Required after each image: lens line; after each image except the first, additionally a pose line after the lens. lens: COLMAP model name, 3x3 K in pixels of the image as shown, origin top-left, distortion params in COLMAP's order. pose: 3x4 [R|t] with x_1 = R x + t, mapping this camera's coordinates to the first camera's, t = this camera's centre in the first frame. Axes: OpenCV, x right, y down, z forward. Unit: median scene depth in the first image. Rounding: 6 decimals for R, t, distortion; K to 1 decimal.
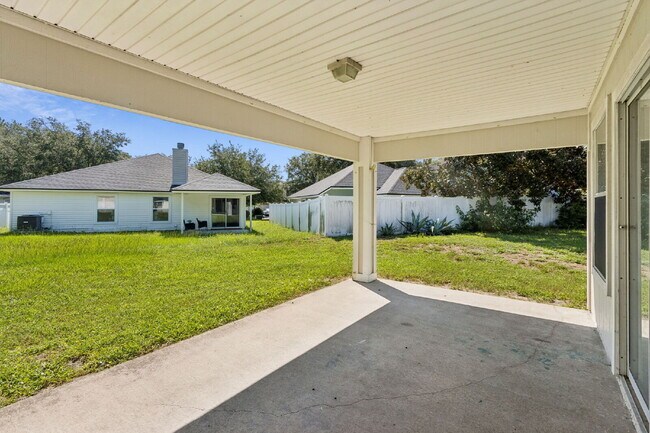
lens RADIAL K [[299.0, 0, 326.7], [0, 299.0, 210.5], [0, 0, 1]] dist [0.004962, 0.000043]
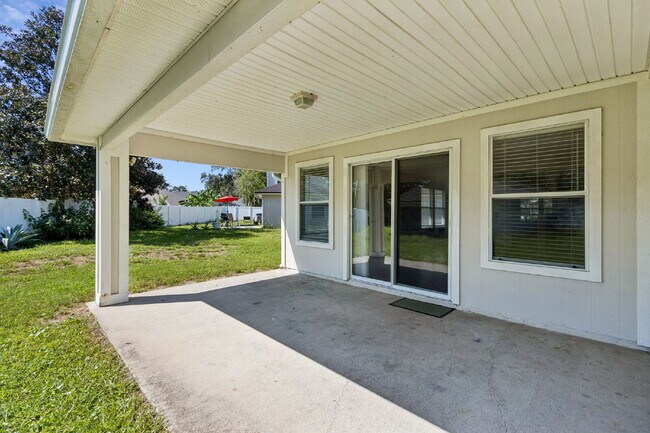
lens RADIAL K [[299.0, 0, 326.8], [0, 299.0, 214.5], [0, 0, 1]] dist [0.004962, 0.000043]
pose [[0.146950, -0.004198, 0.989135, -0.822488], [0.011552, 0.999930, 0.002528, 0.015783], [-0.989077, 0.011055, 0.146988, 0.487678]]
